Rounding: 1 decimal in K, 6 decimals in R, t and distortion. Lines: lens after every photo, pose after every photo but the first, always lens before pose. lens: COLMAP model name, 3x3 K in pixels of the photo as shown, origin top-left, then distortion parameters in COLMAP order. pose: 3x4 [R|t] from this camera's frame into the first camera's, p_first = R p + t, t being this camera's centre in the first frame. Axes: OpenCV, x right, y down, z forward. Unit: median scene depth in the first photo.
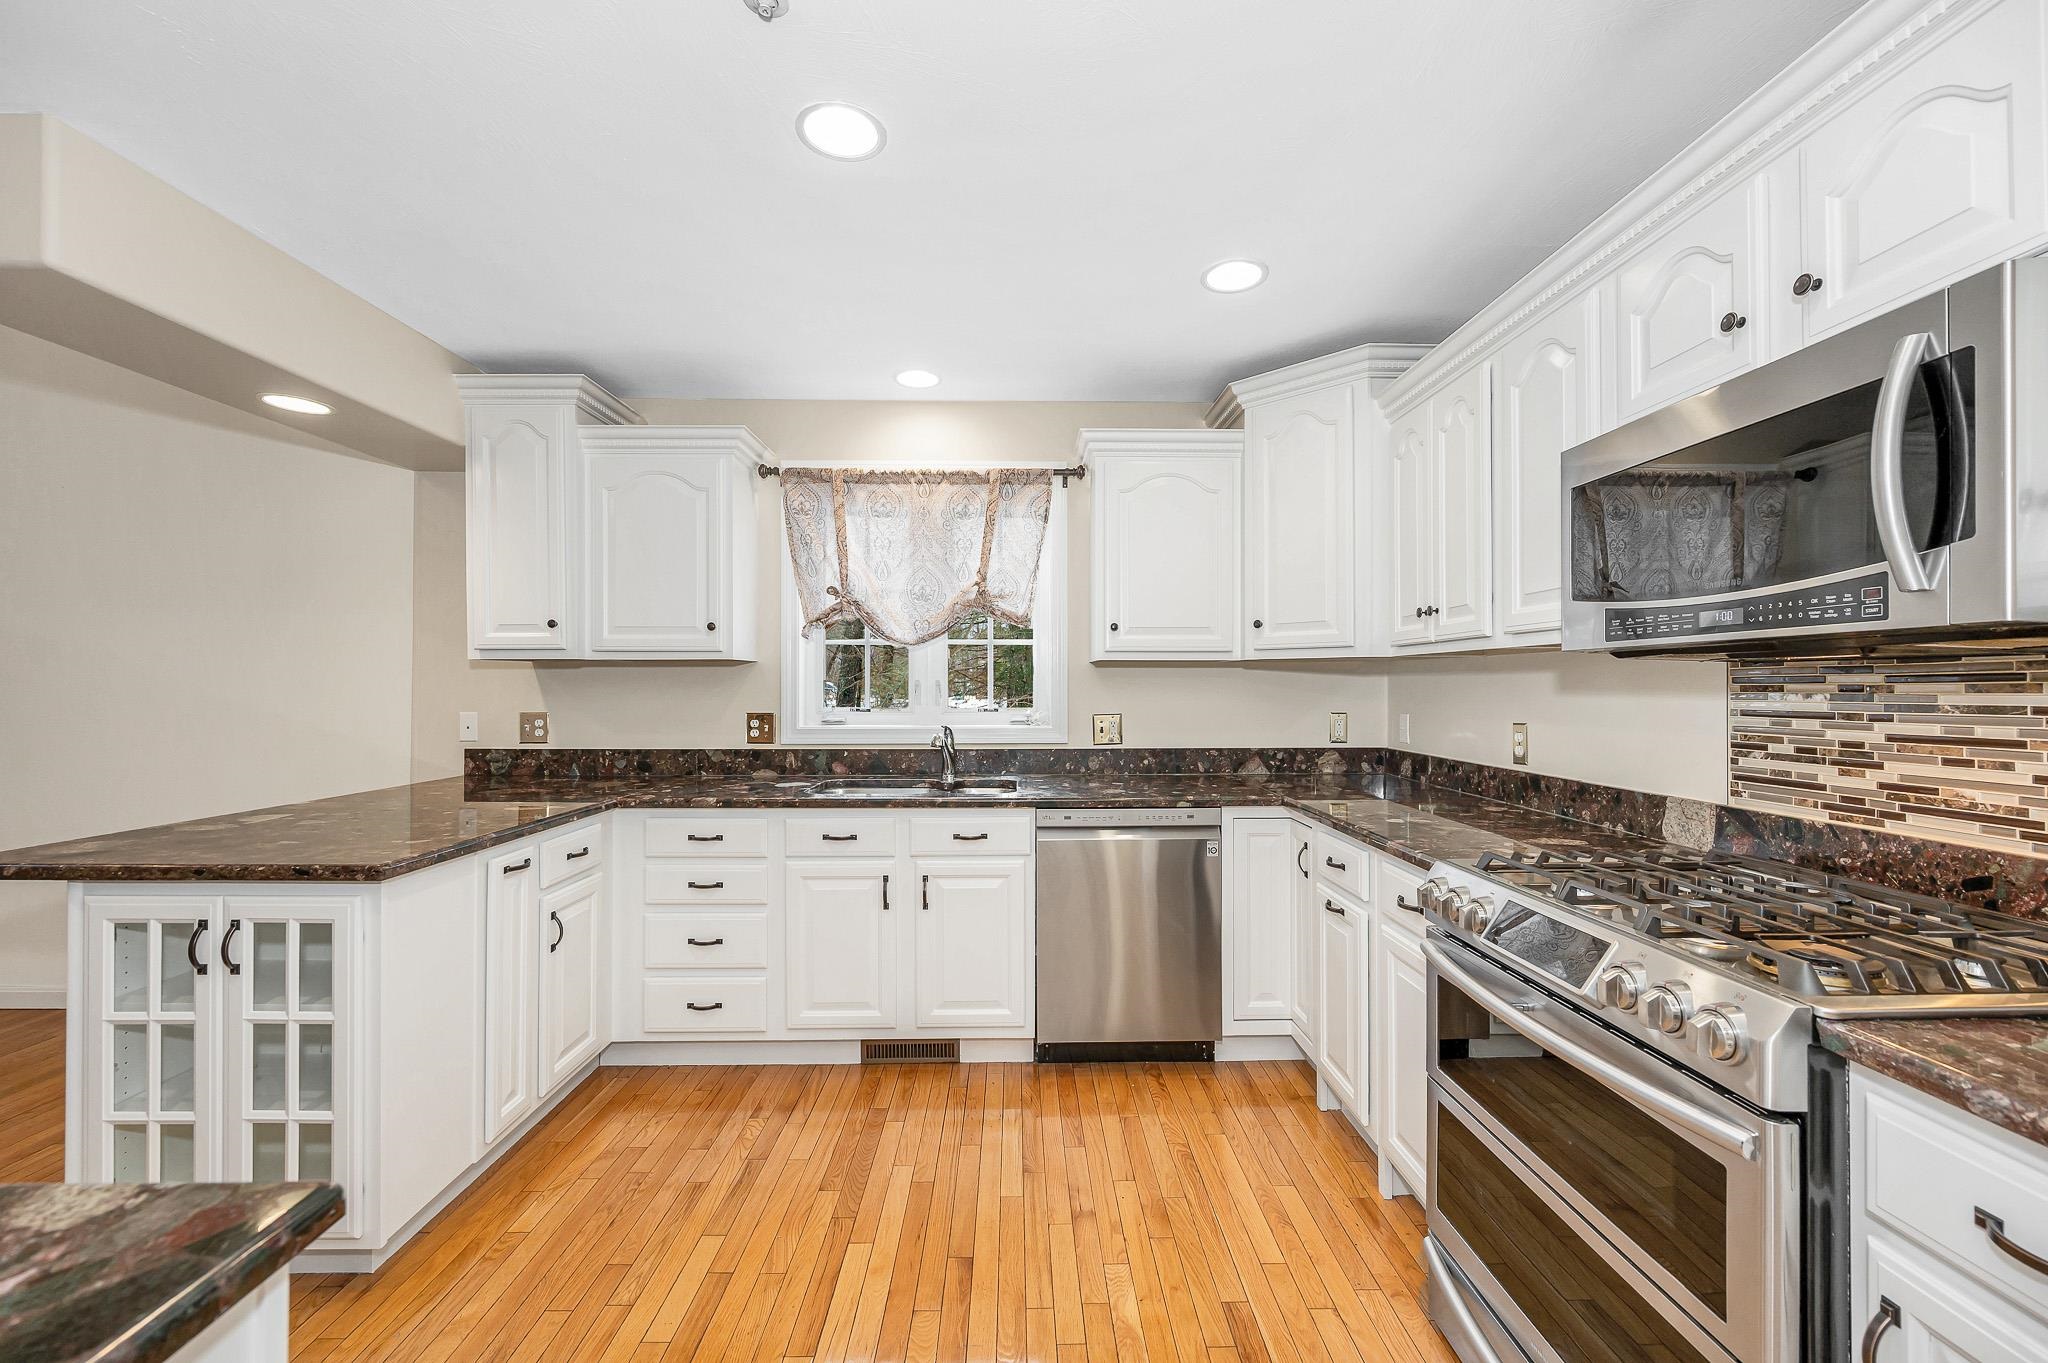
lens RADIAL K [[987.7, 0, 1024.7], [0, 987.7, 681.8], [0, 0, 1]] dist [0.002509, 0.000546]
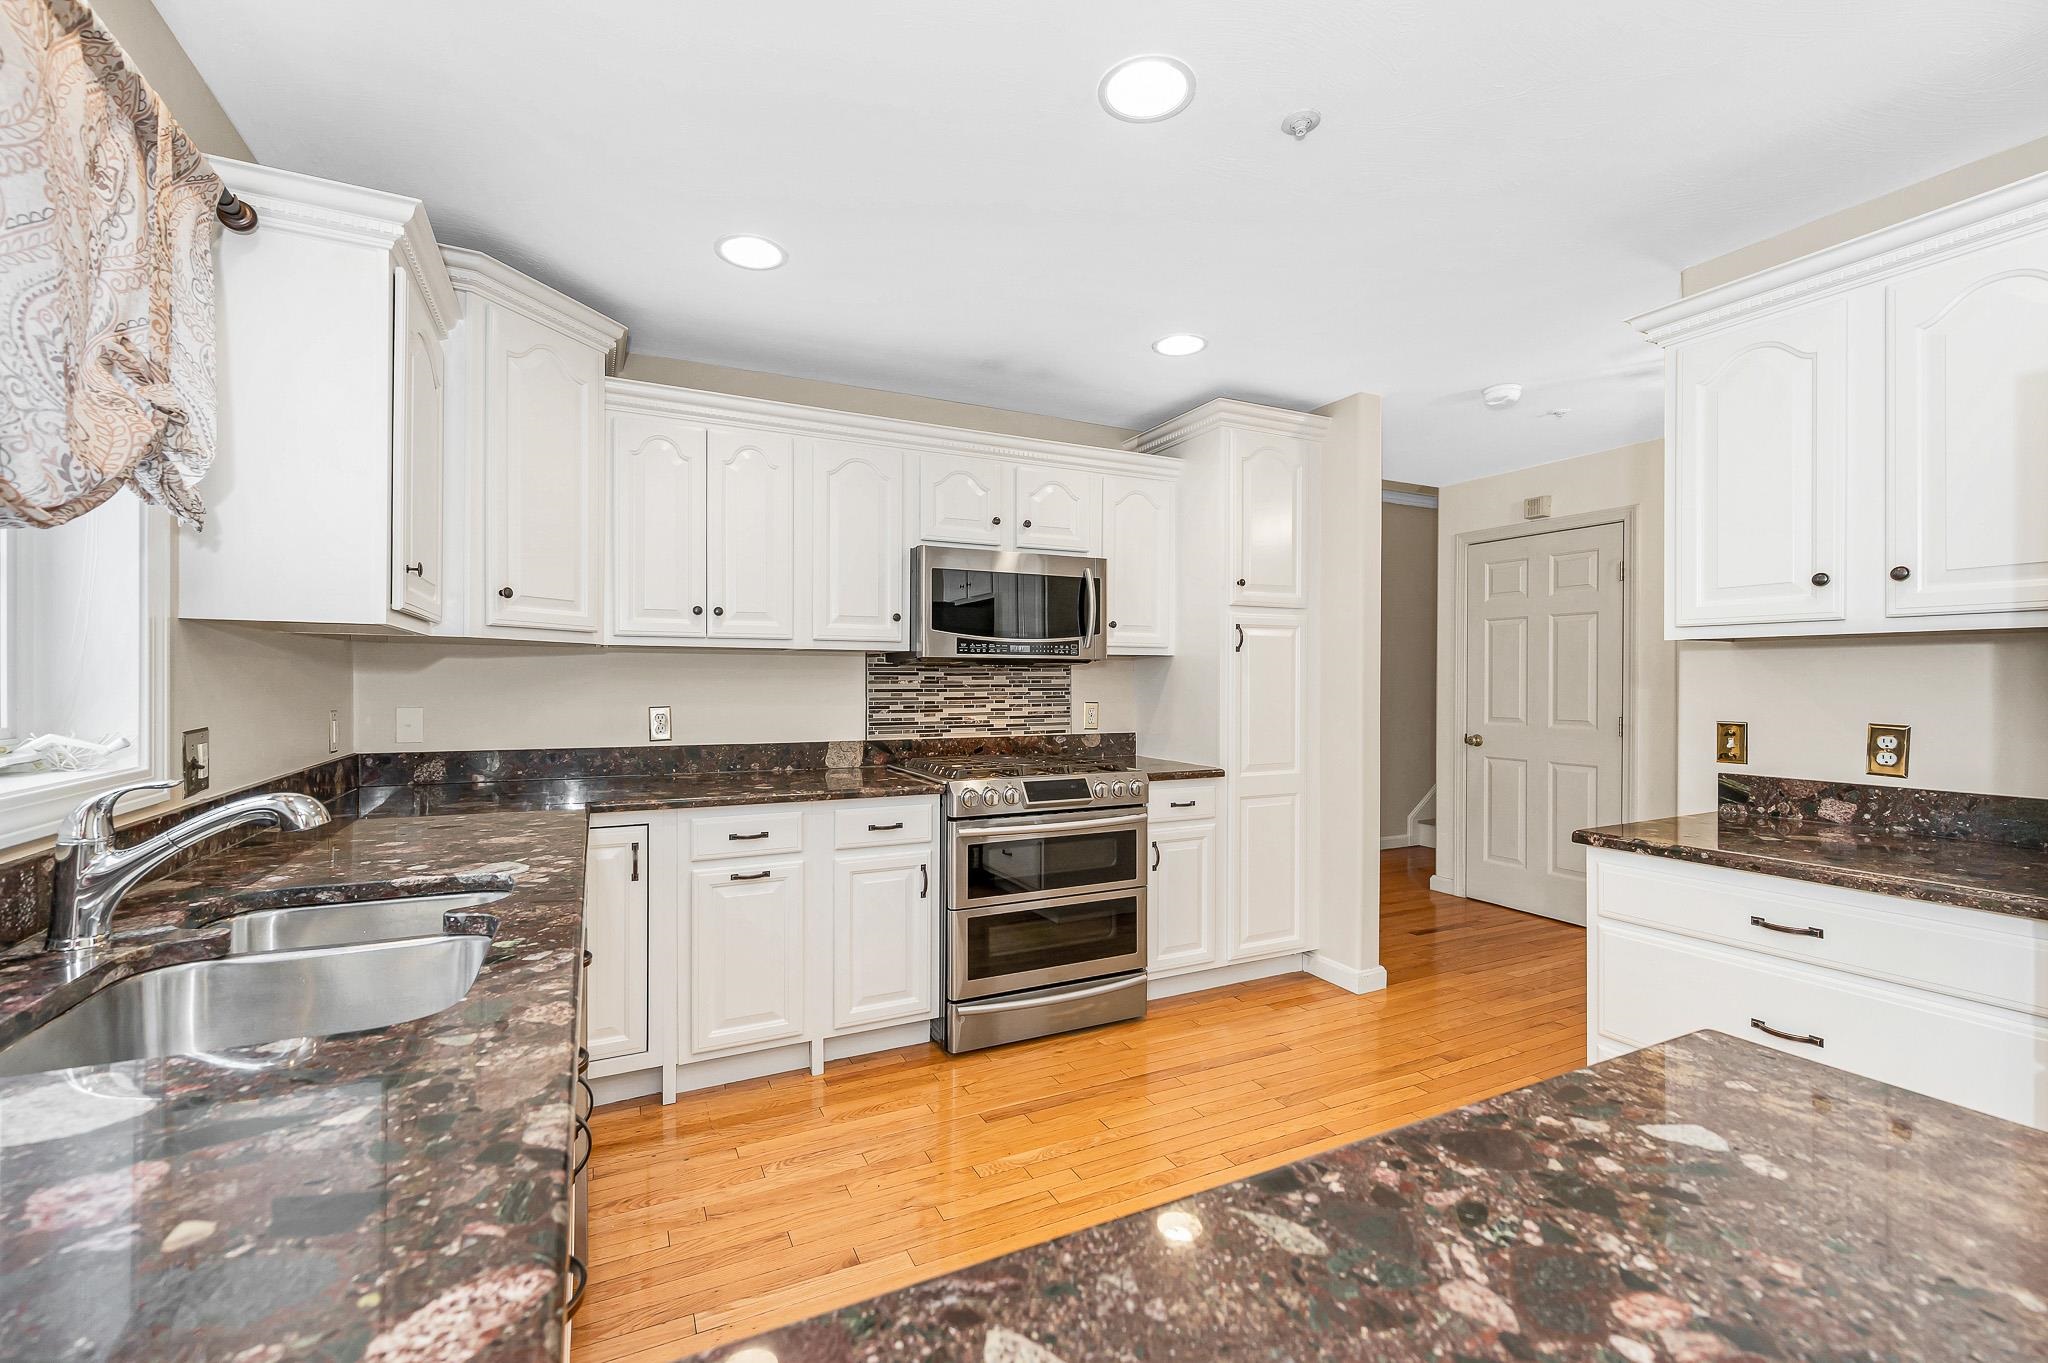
lens RADIAL K [[987.7, 0, 1023.4], [0, 987.7, 683.9], [0, 0, 1]] dist [0.002509, 0.000546]
pose [[-0.547531, -0.003255, 0.836779, -1.132469], [-0.005917, 0.999982, 0.000019, 0.018393], [-0.836765, -0.004941, -0.547541, 1.978554]]
